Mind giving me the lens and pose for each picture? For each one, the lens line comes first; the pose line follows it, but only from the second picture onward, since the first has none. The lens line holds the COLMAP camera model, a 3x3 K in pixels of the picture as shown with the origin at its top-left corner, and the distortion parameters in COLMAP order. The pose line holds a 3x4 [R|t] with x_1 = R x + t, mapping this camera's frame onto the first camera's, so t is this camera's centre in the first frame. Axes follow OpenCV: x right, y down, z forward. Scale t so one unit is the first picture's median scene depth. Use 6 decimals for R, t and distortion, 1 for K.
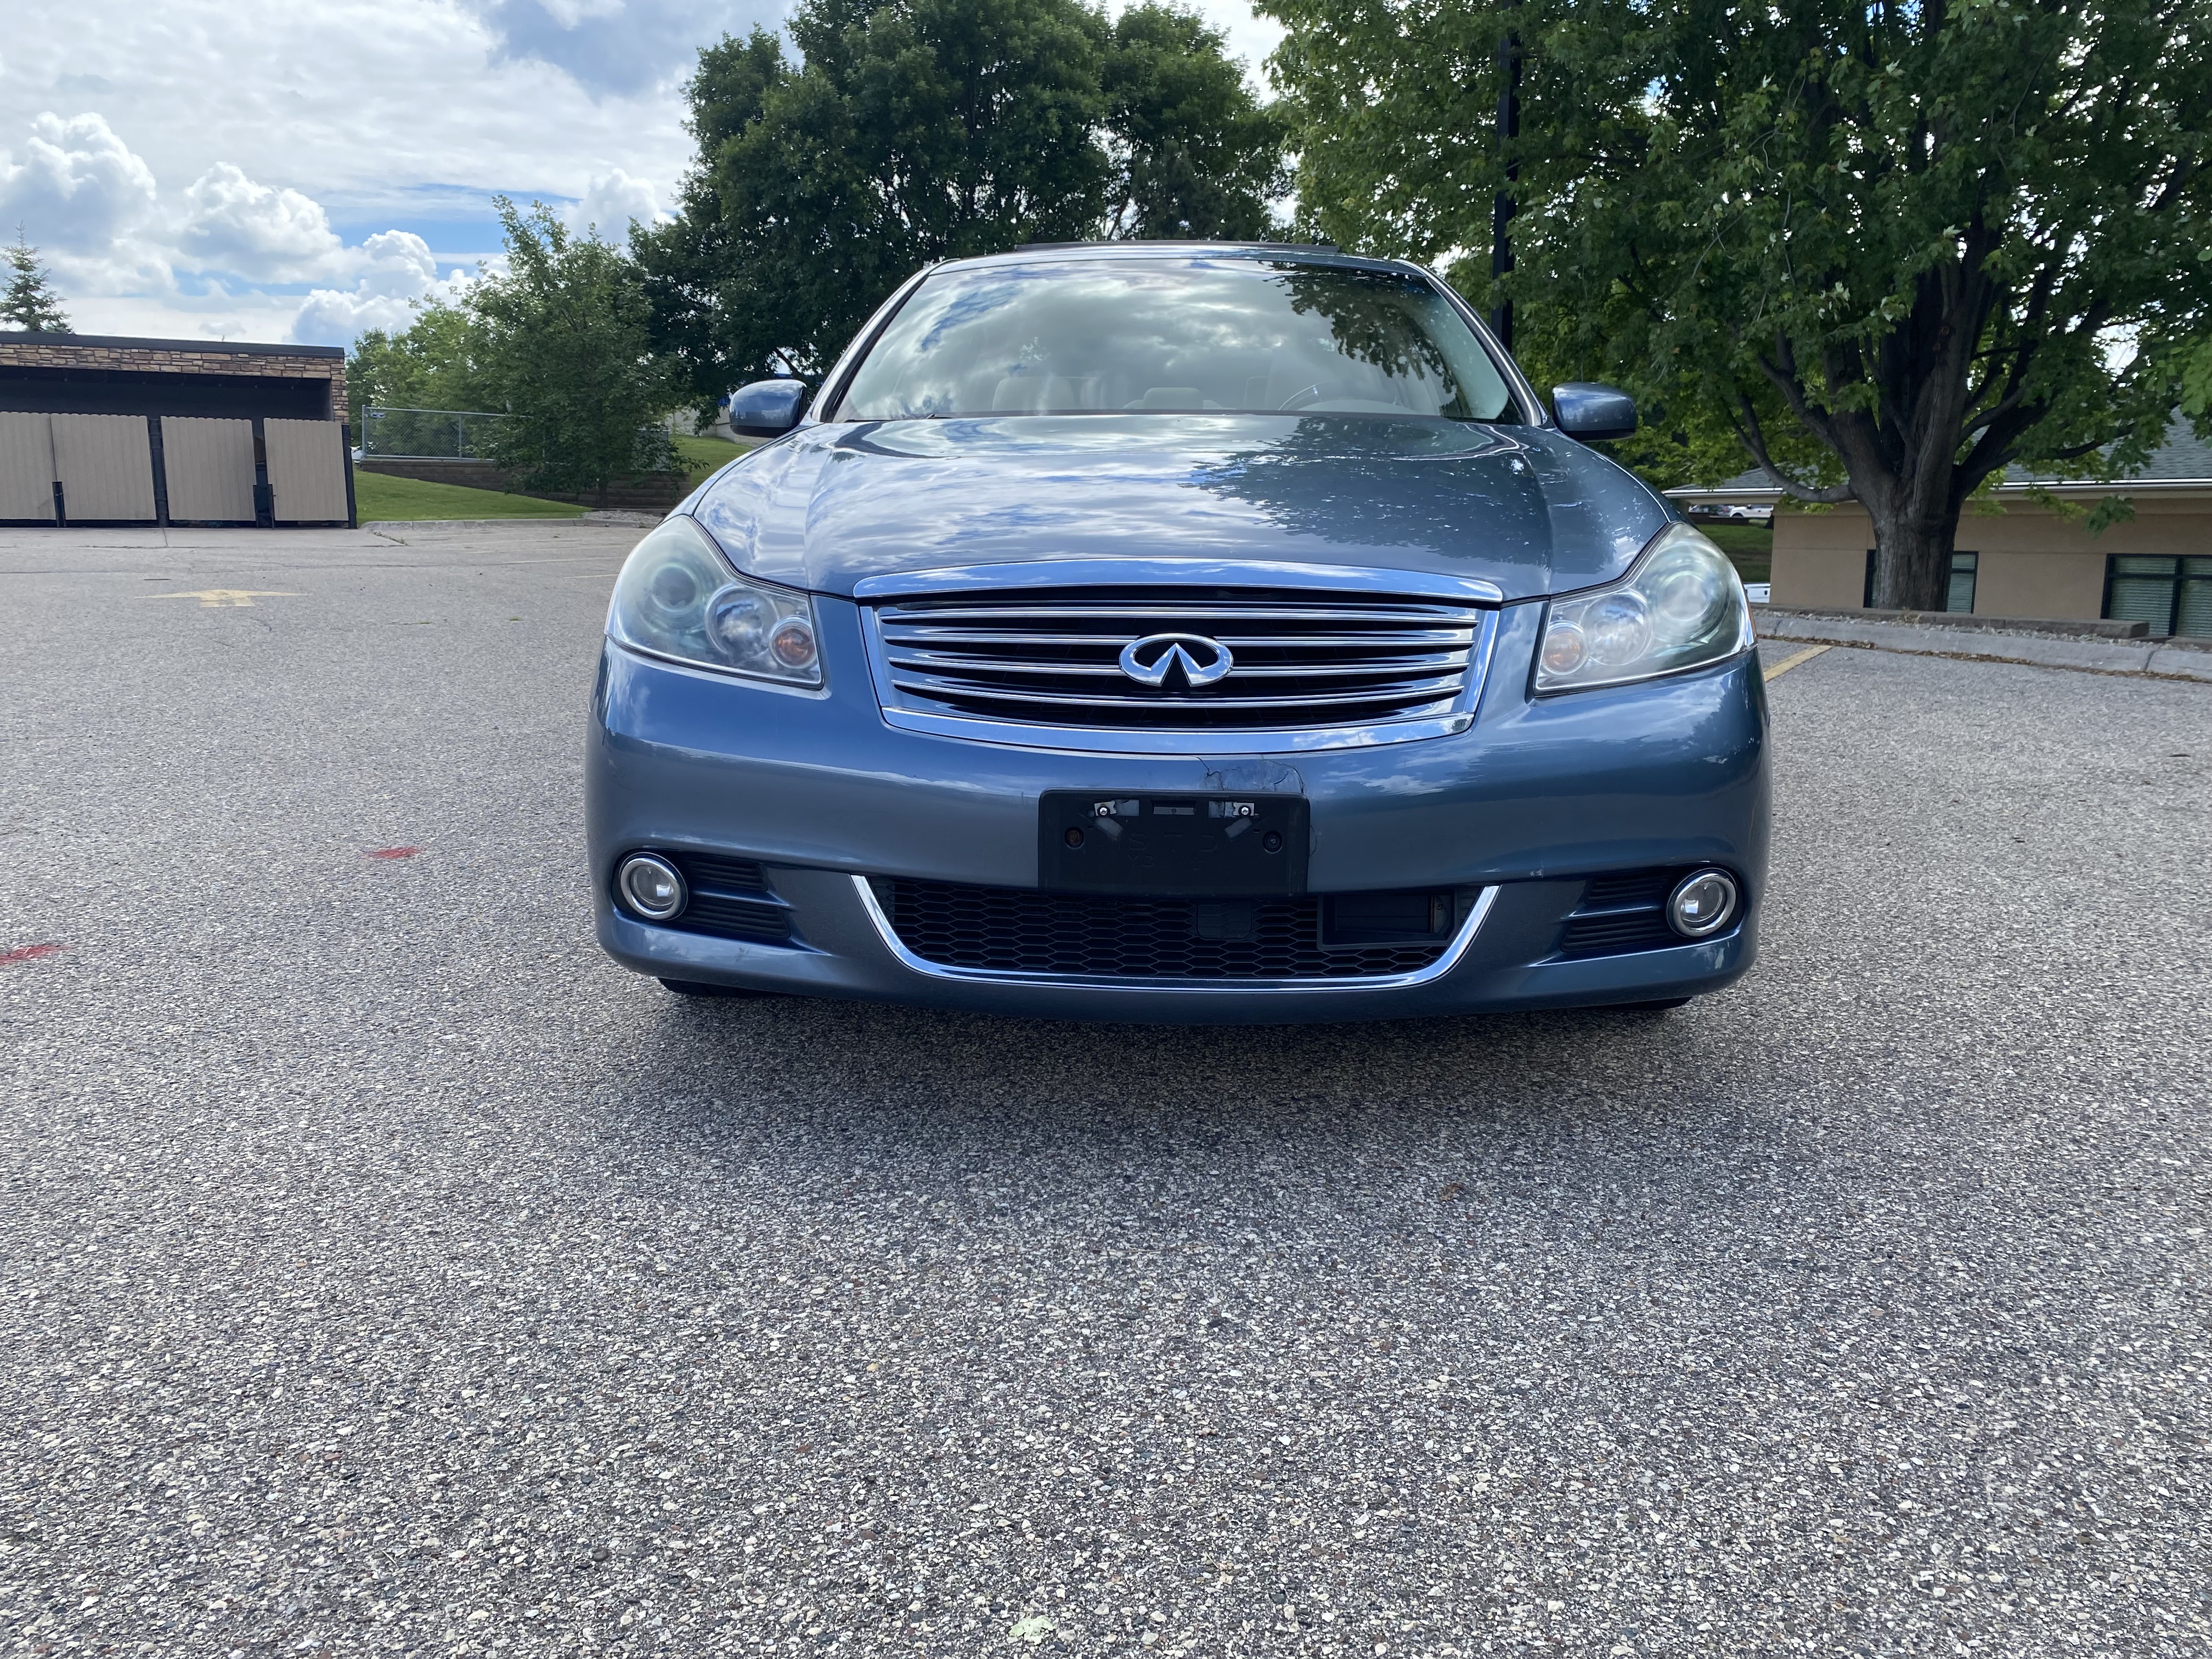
lens RADIAL K [[1692.1, 0, 1105.9], [0, 1692.1, 834.9], [0, 0, 1]] dist [0.006980, 0.004460]
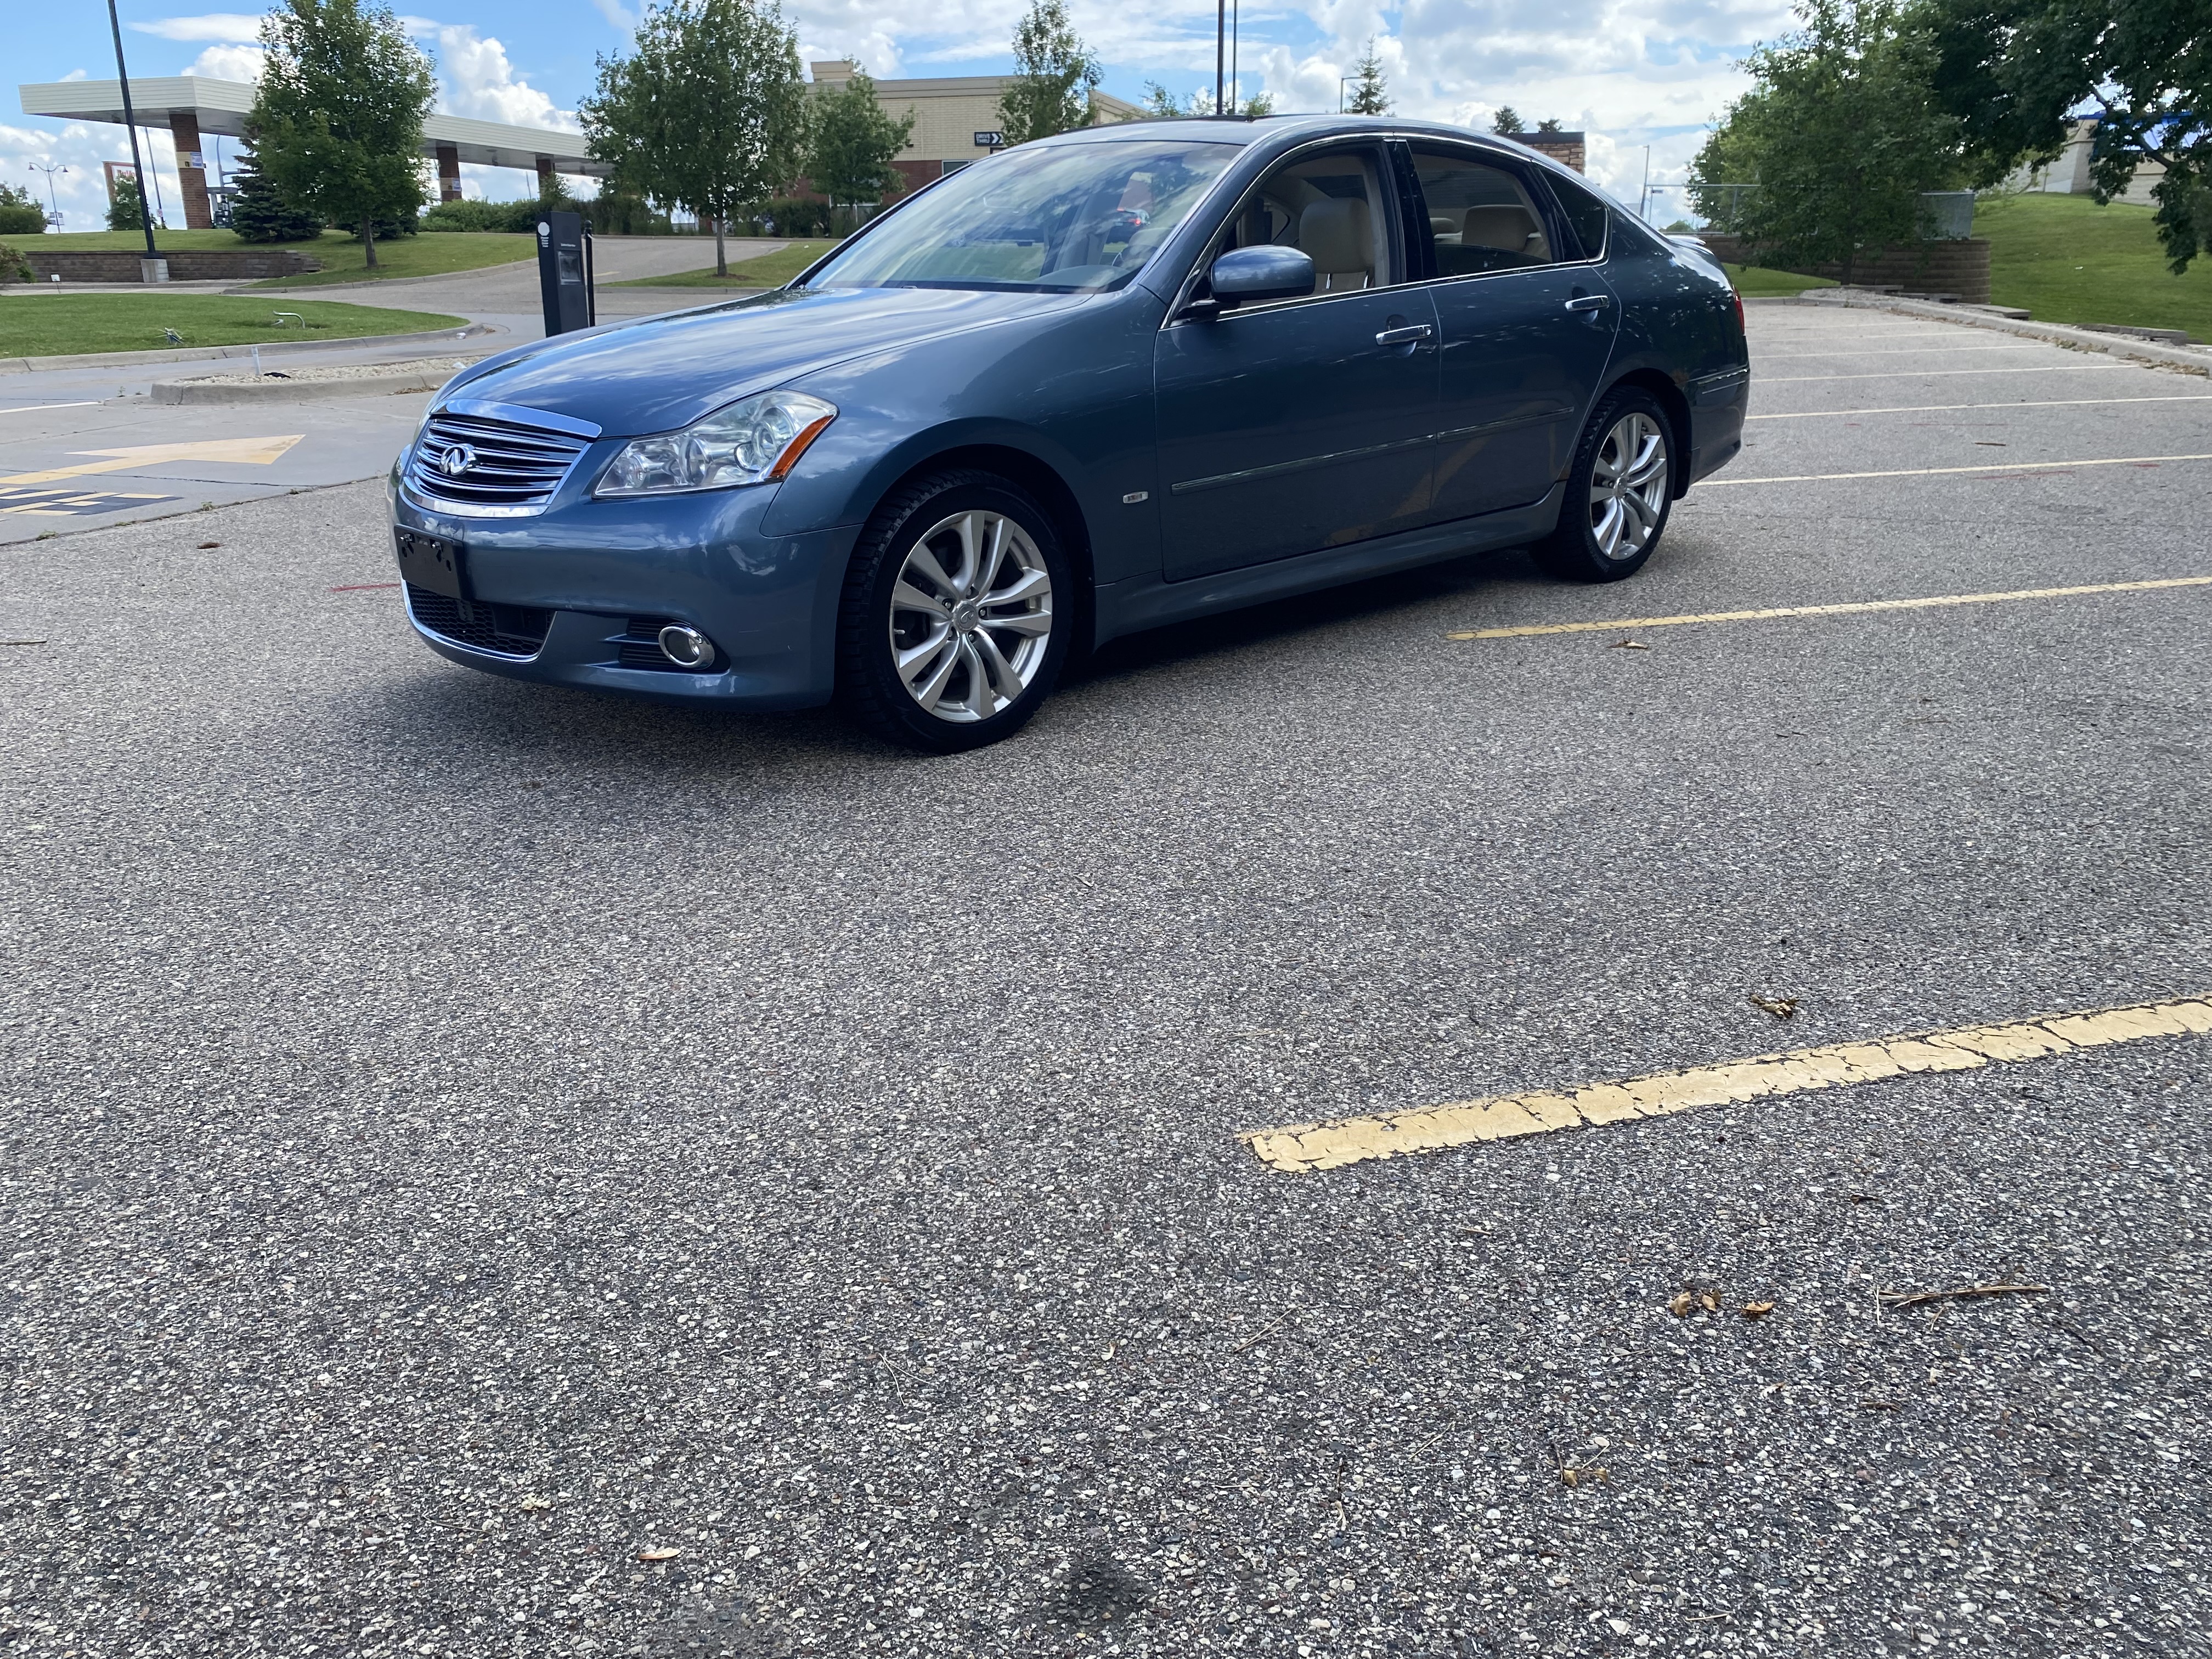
lens RADIAL K [[1692.1, 0, 1100.6], [0, 1692.1, 839.3], [0, 0, 1]] dist [0.006980, 0.004460]
pose [[0.713431, 0.213697, -0.667346, 0.119525], [-0.125296, 0.975919, 0.178559, -0.007698], [0.689433, -0.043774, 0.723026, 0.010375]]
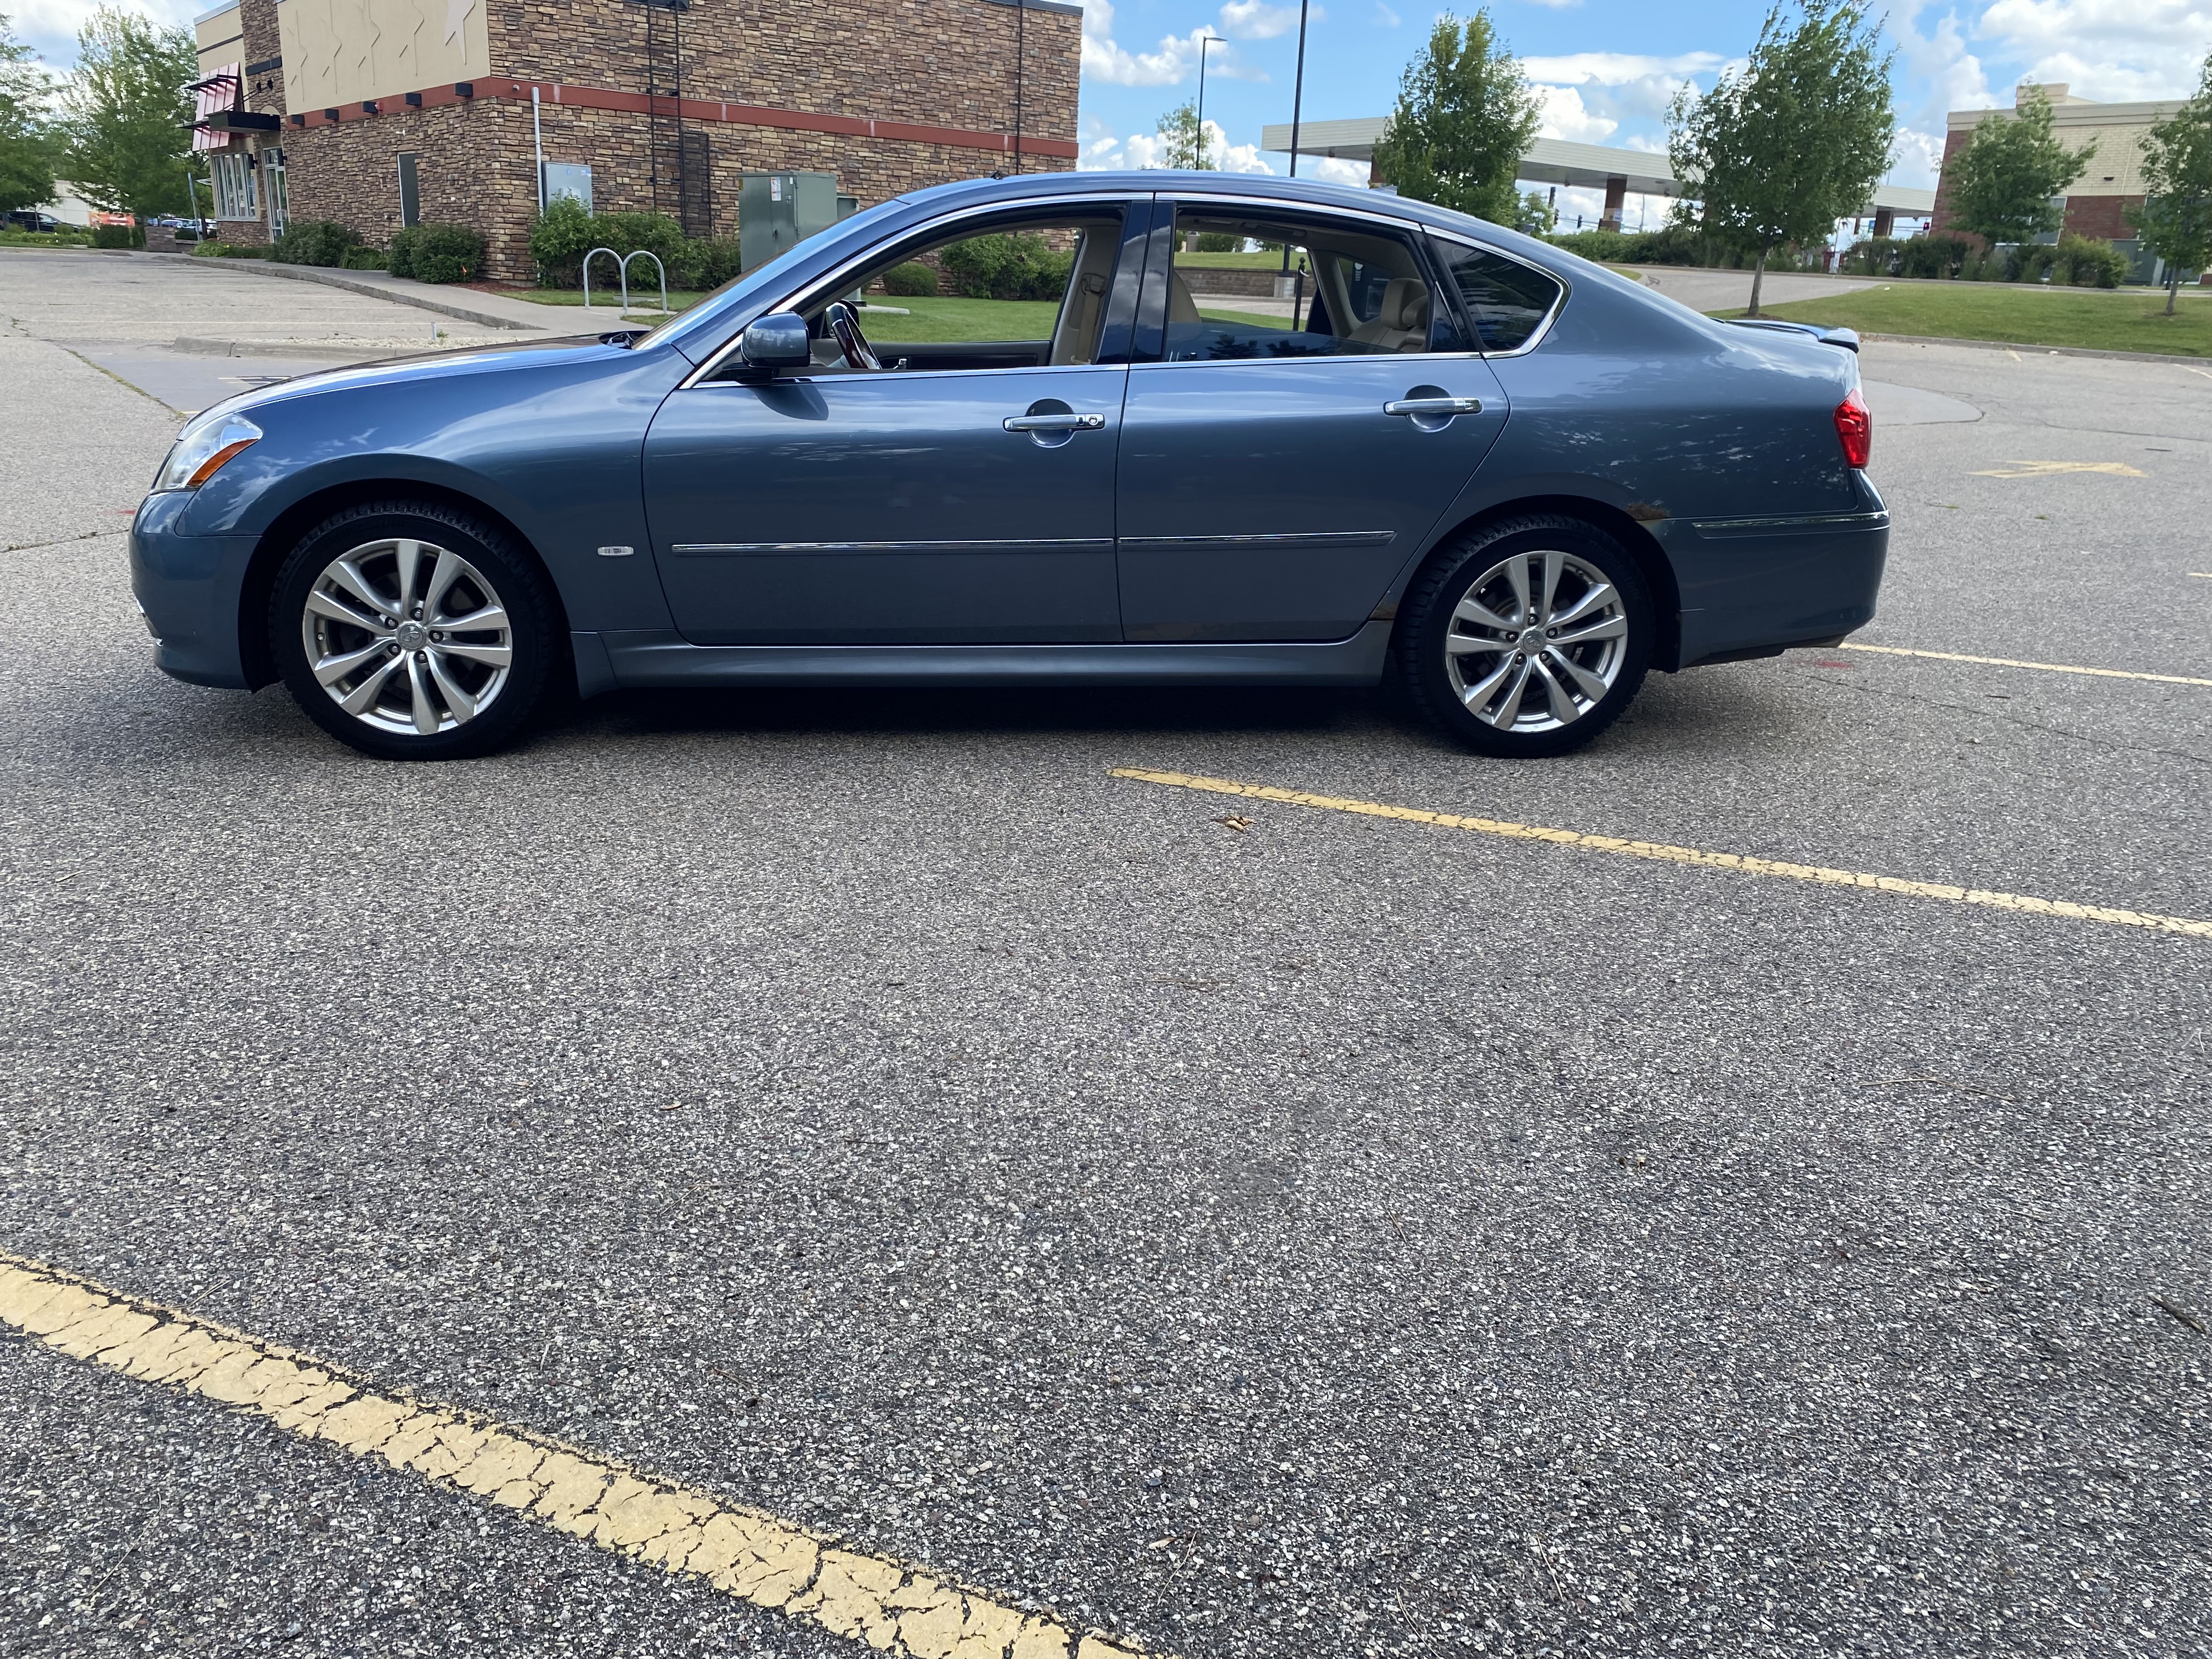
lens RADIAL K [[1692.1, 0, 1105.1], [0, 1692.1, 818.7], [0, 0, 1]] dist [0.006980, 0.004460]
pose [[0.139467, 0.301038, -0.943359, 0.162110], [-0.228315, 0.936776, 0.265183, -0.033722], [0.963546, 0.178399, 0.199381, 0.118542]]
